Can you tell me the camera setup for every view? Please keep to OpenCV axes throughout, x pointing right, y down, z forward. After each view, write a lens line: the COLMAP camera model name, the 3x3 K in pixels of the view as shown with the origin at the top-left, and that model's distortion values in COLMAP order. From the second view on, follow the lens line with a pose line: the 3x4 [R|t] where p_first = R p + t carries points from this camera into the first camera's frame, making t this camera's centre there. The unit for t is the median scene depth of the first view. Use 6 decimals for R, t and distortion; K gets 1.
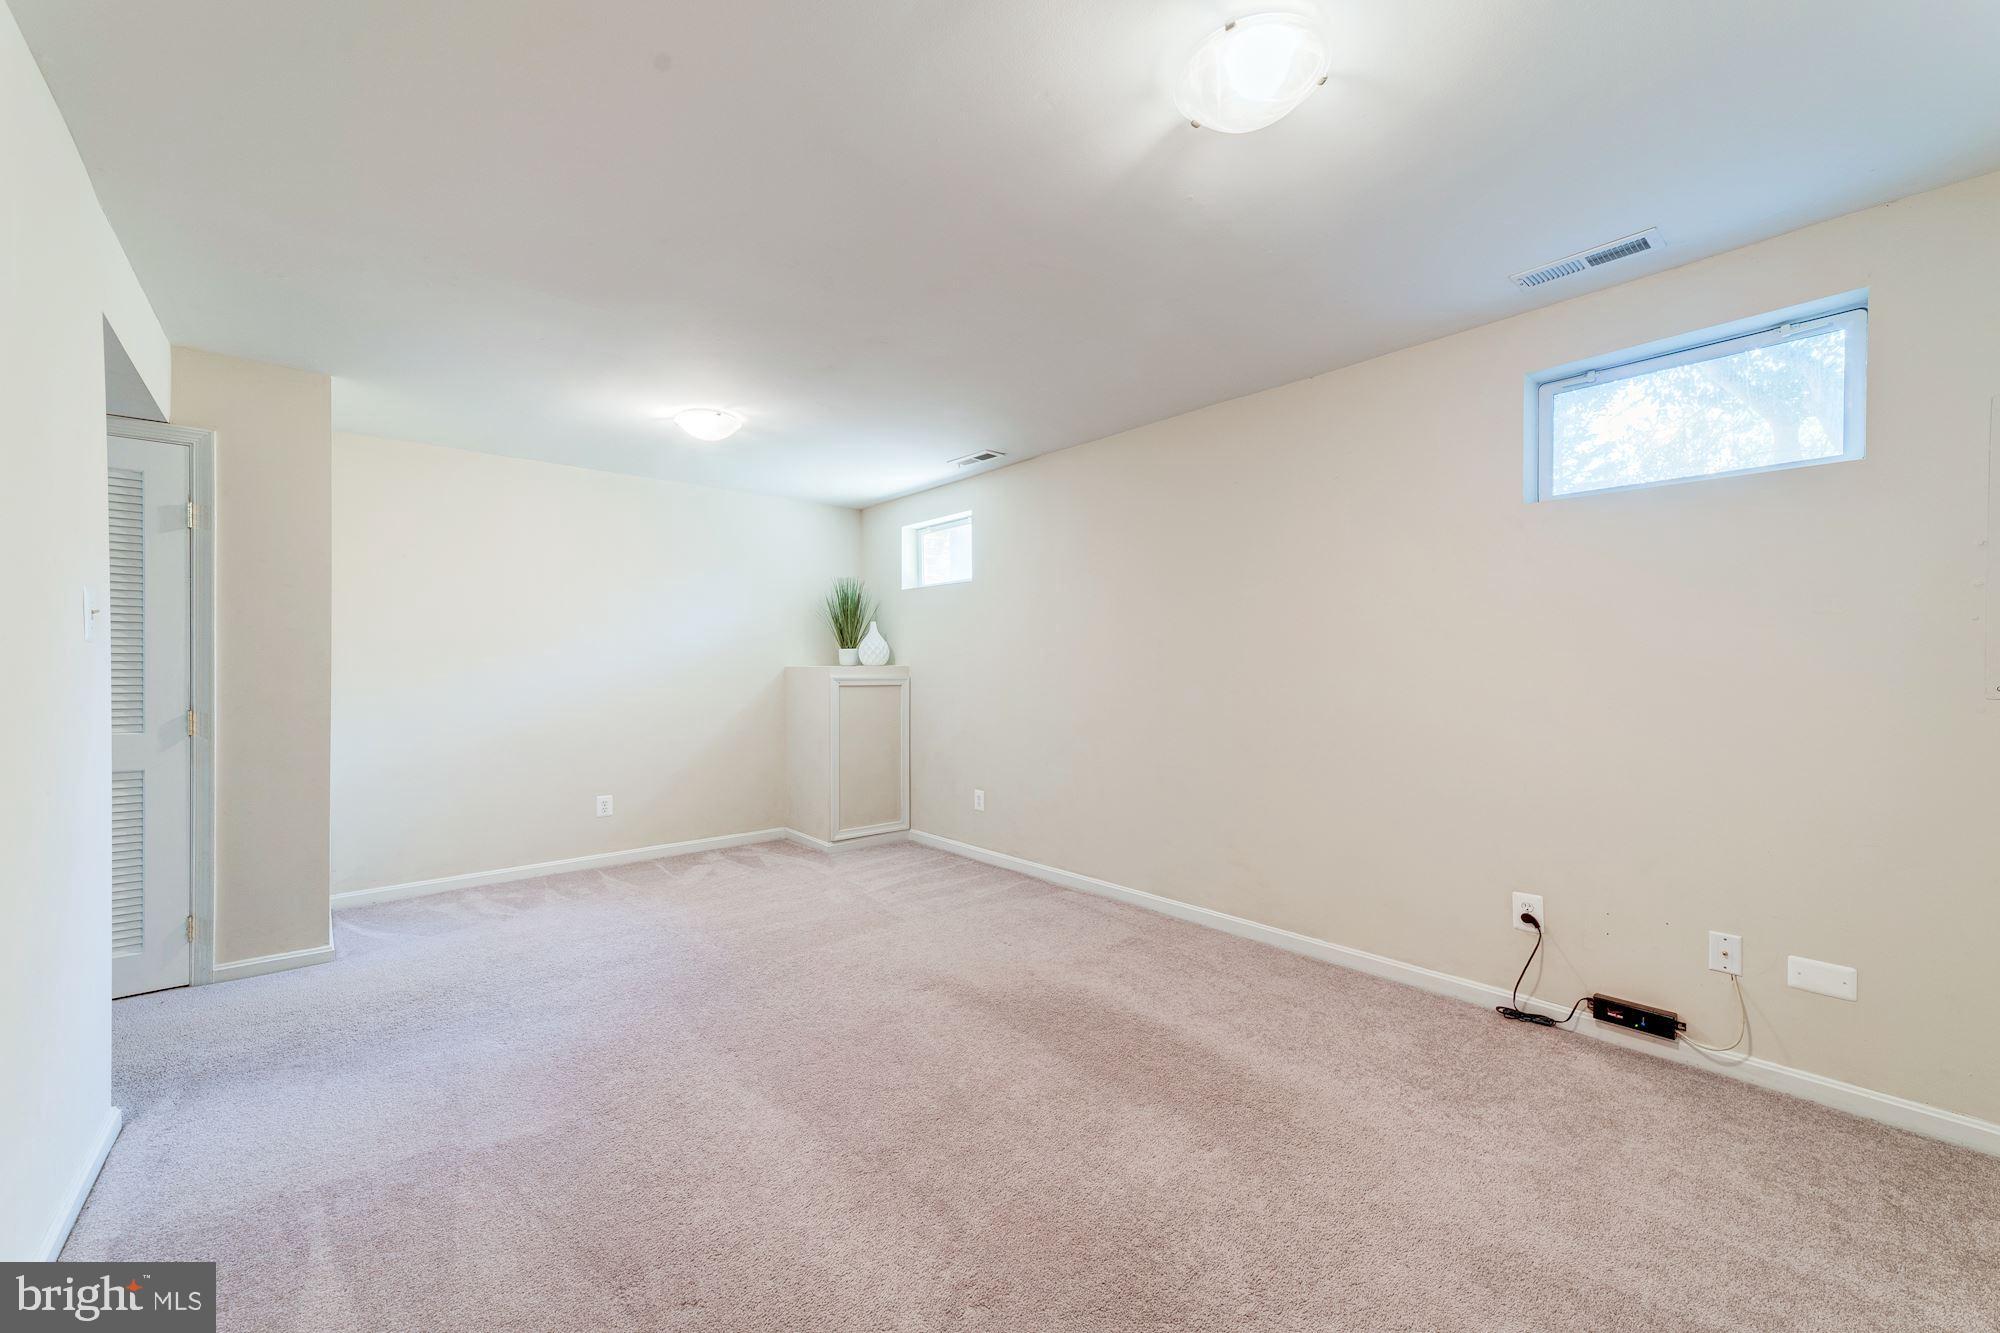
lens RADIAL K [[775.4, 0, 997.6], [0, 775.4, 670.2], [0, 0, 1]] dist [-0.018364, 0.009268]
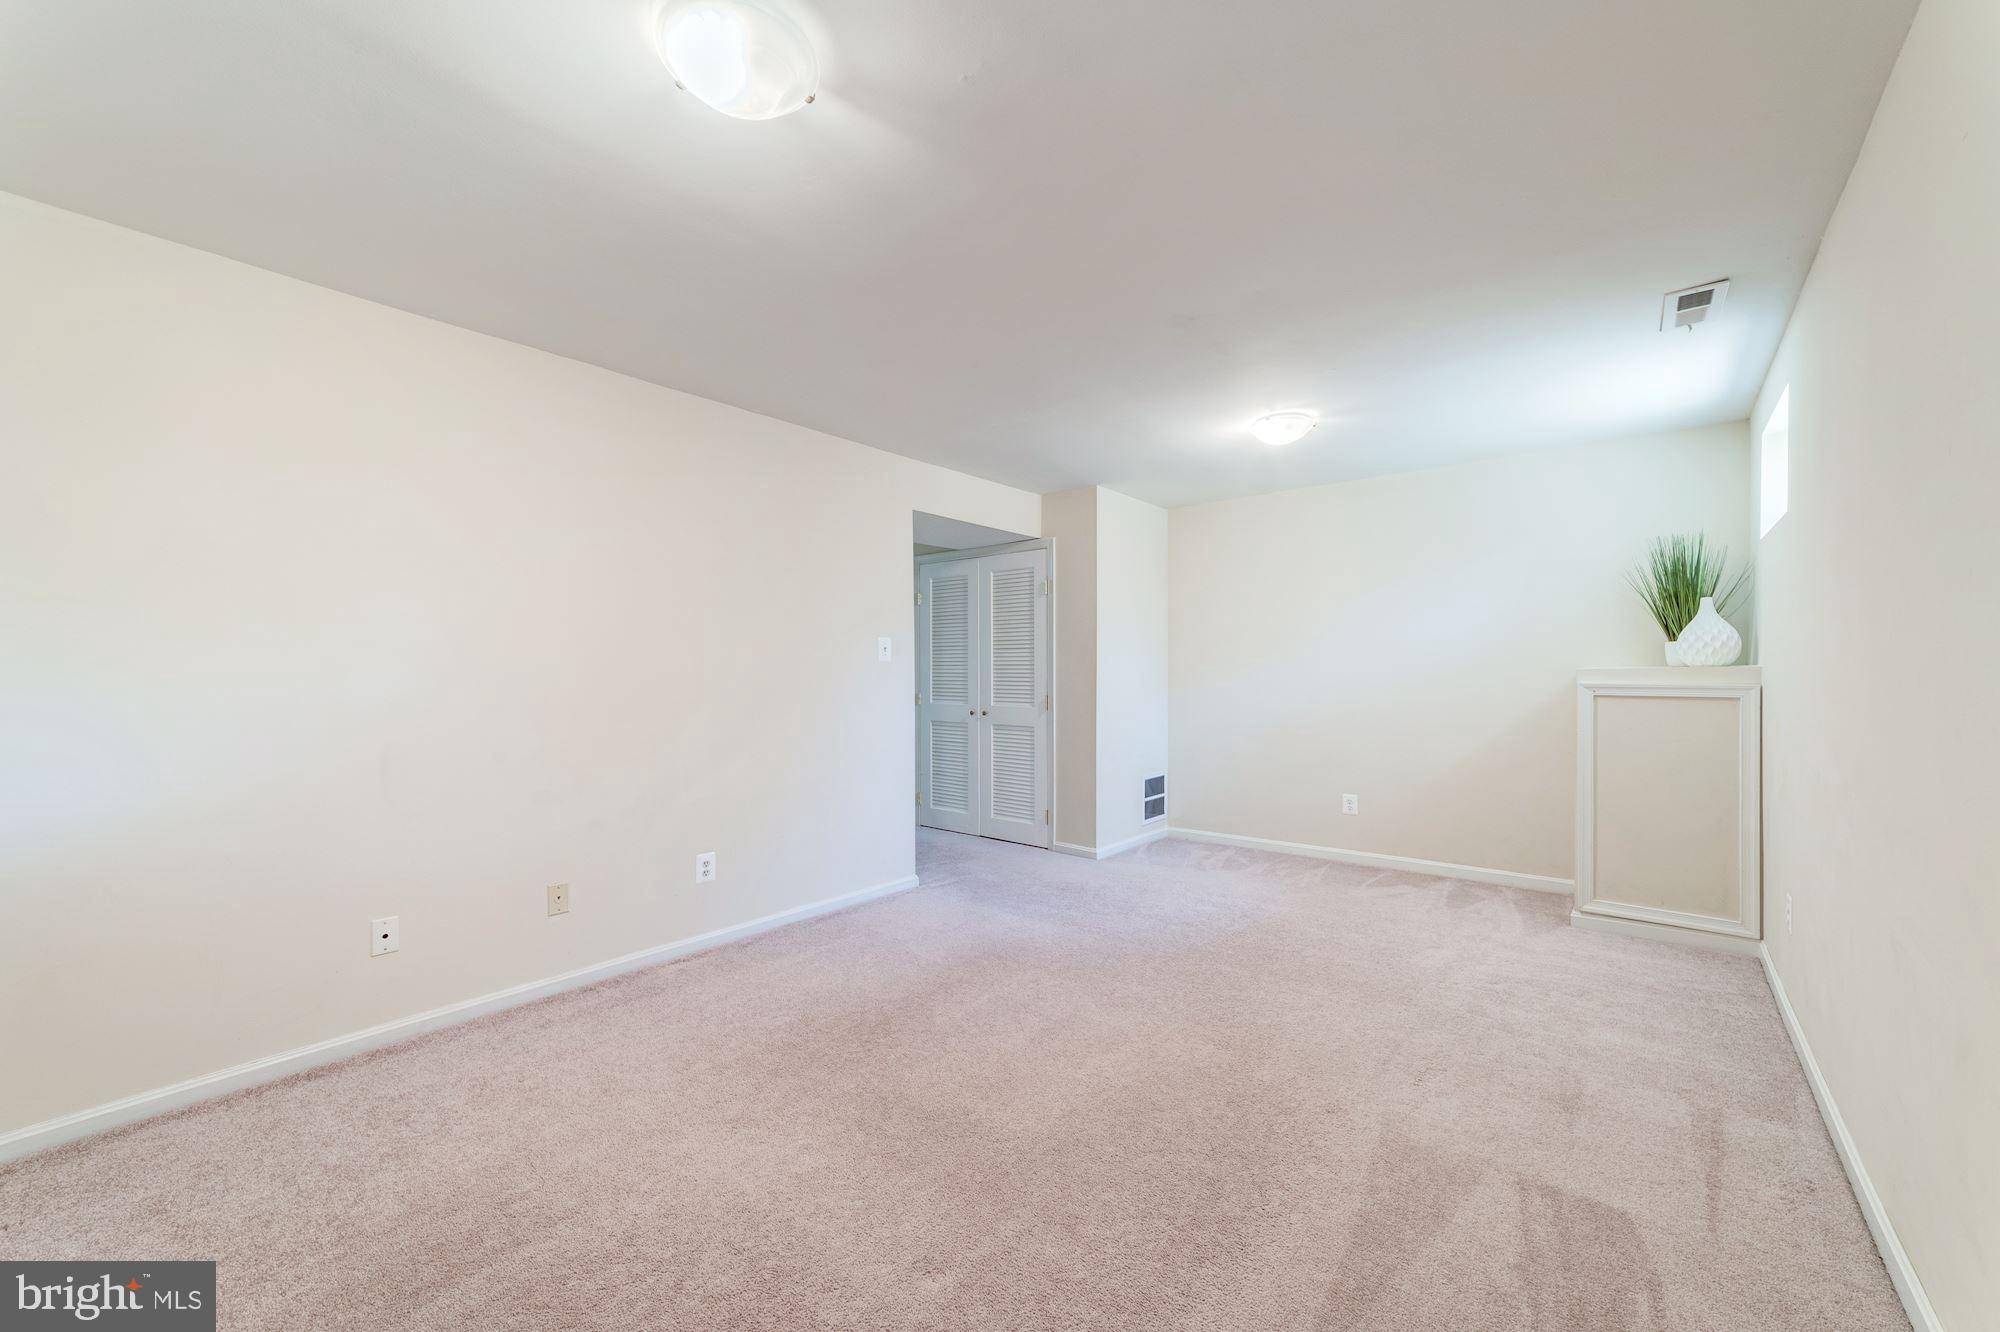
lens RADIAL K [[775.4, 0, 997.6], [0, 775.4, 669.7], [0, 0, 1]] dist [-0.018364, 0.009268]
pose [[0.151280, -0.000299, -0.988491, 0.439209], [0.002017, 0.999998, 0.000006, -0.004765], [0.988489, -0.001994, 0.151281, 0.379107]]
